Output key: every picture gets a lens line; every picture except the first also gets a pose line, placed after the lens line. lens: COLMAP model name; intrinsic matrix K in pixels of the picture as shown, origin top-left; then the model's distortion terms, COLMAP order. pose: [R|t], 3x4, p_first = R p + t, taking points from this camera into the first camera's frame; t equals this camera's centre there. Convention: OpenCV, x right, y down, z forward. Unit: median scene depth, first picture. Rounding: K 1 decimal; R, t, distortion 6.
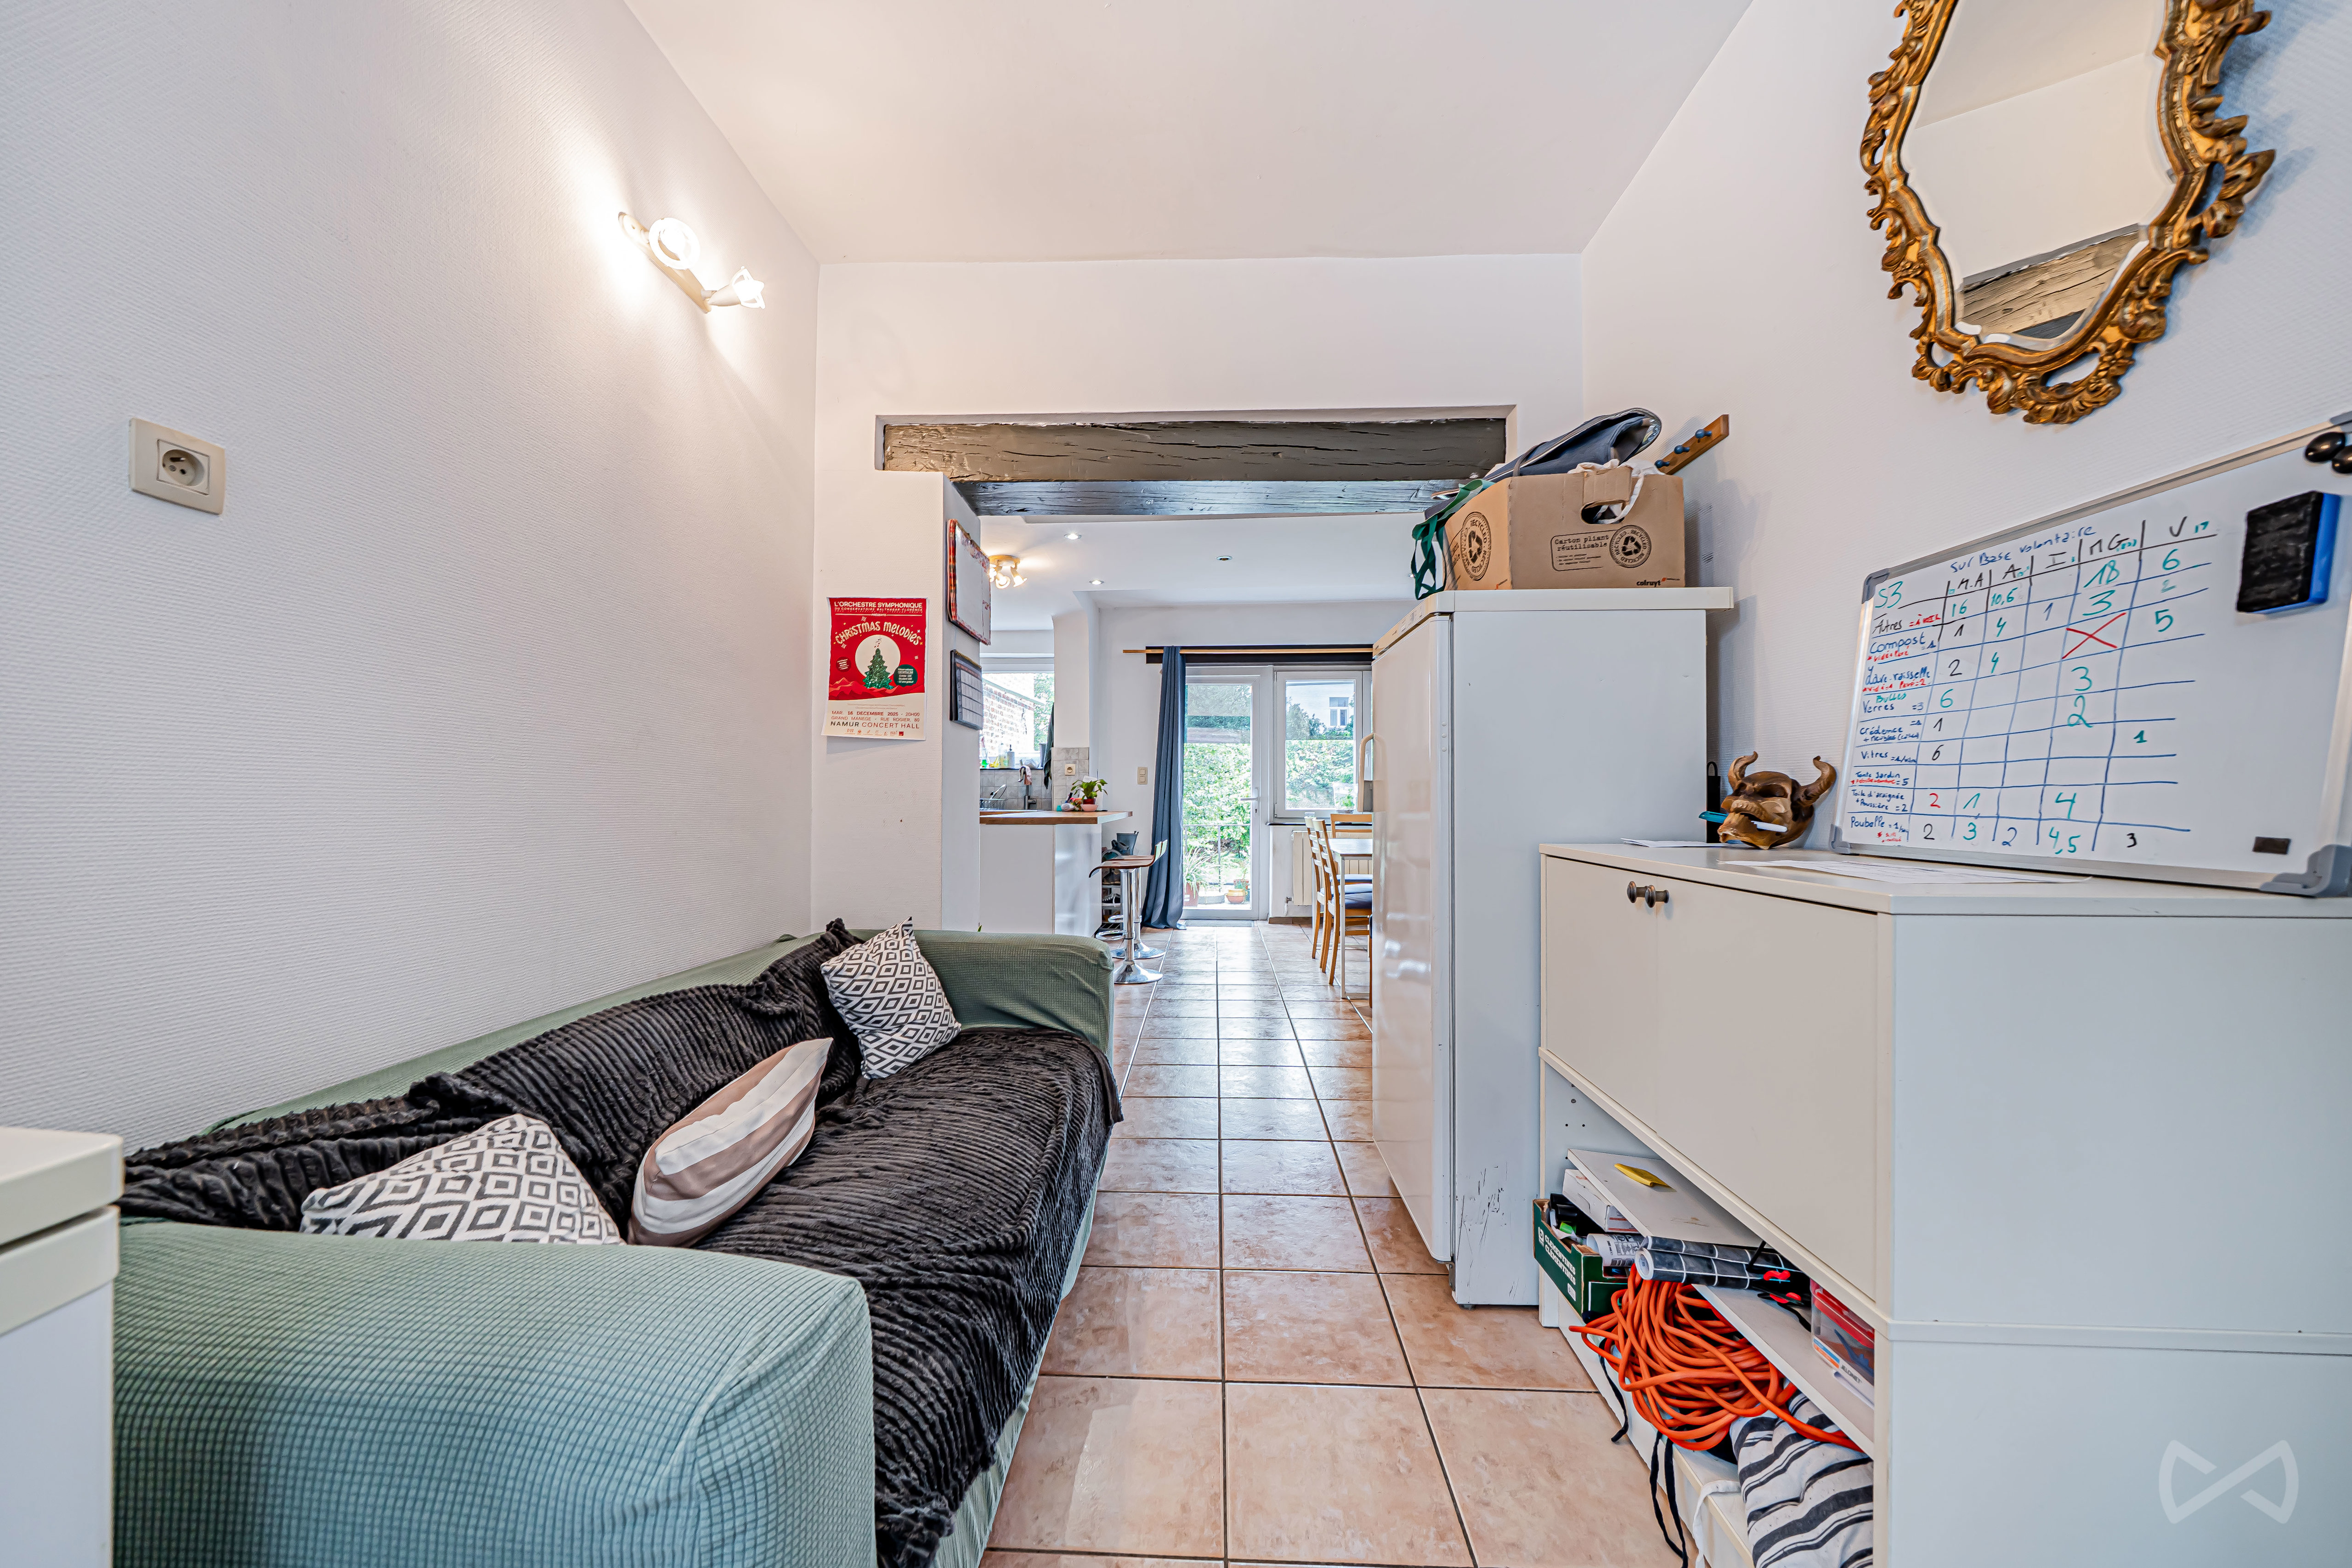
lens RADIAL K [[808.5, 0, 1175.5], [0, 808.5, 790.6], [0, 0, 1]] dist [-0.002977, -0.000143]
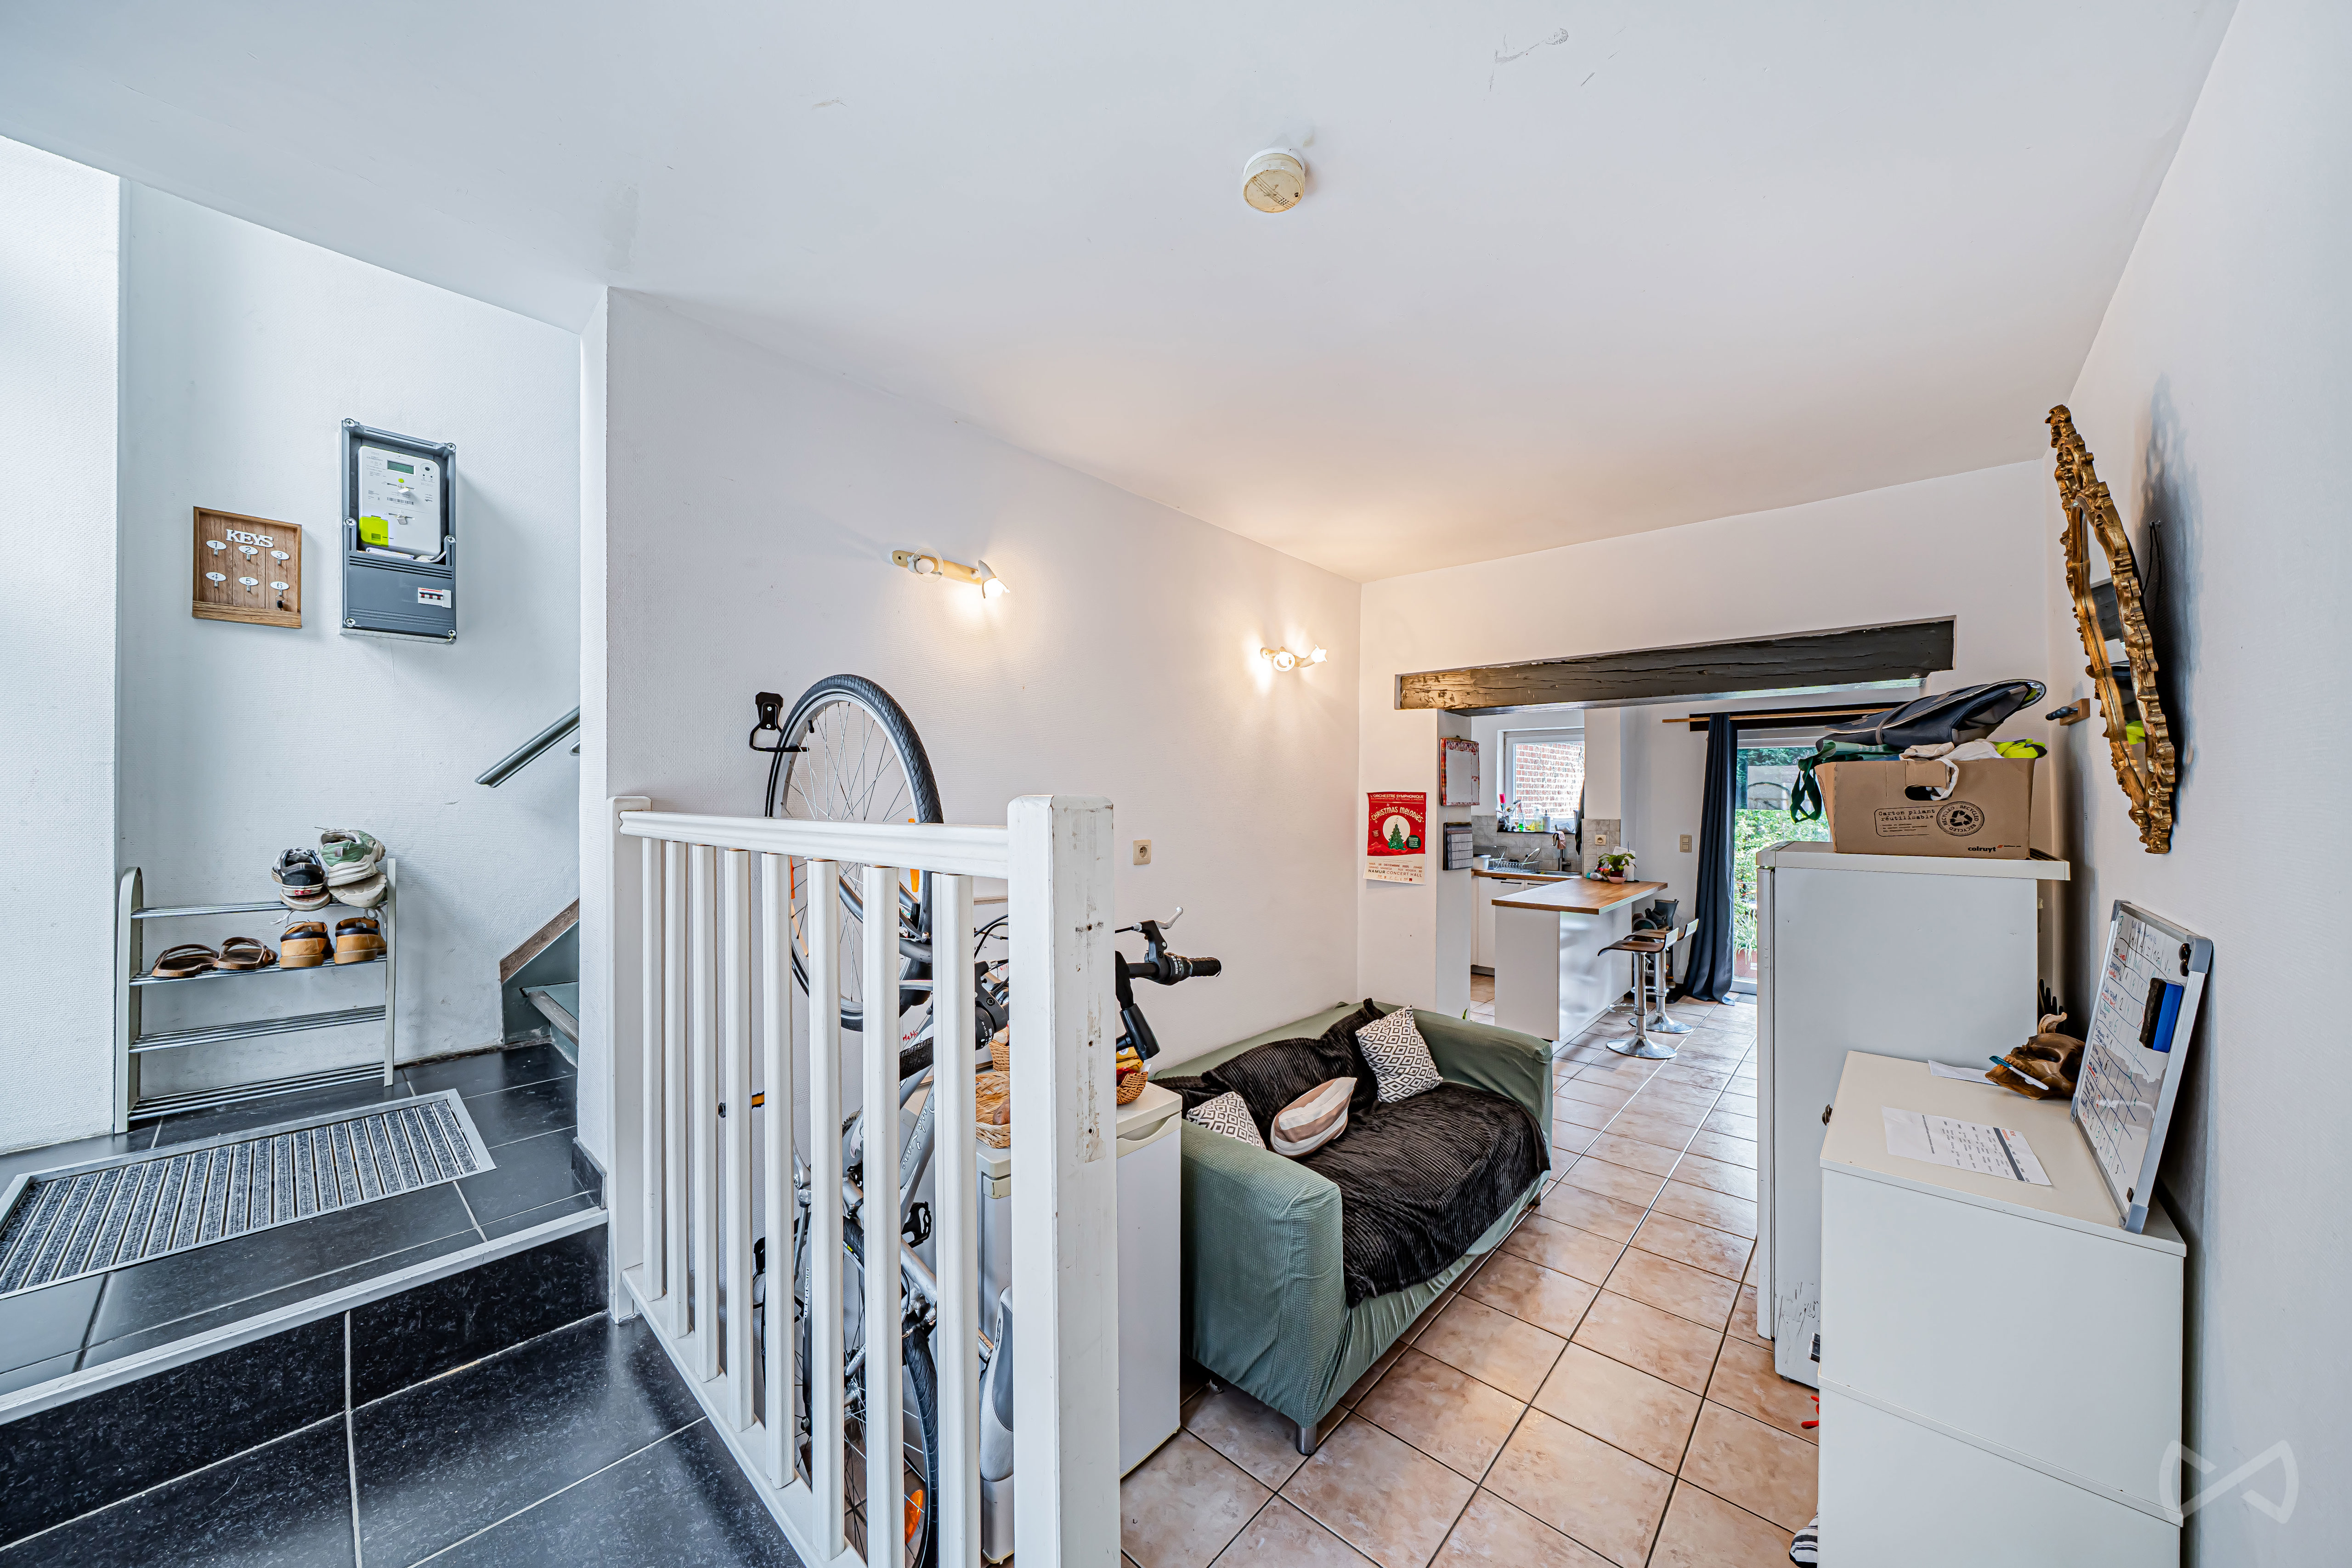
lens RADIAL K [[808.5, 0, 1177.1], [0, 808.5, 788.7], [0, 0, 1]] dist [-0.002977, -0.000143]
pose [[0.772706, -0.000484, -0.634763, 0.400675], [0.002277, 0.999995, 0.002009, -0.333566], [0.634760, -0.002998, 0.772704, -0.646767]]
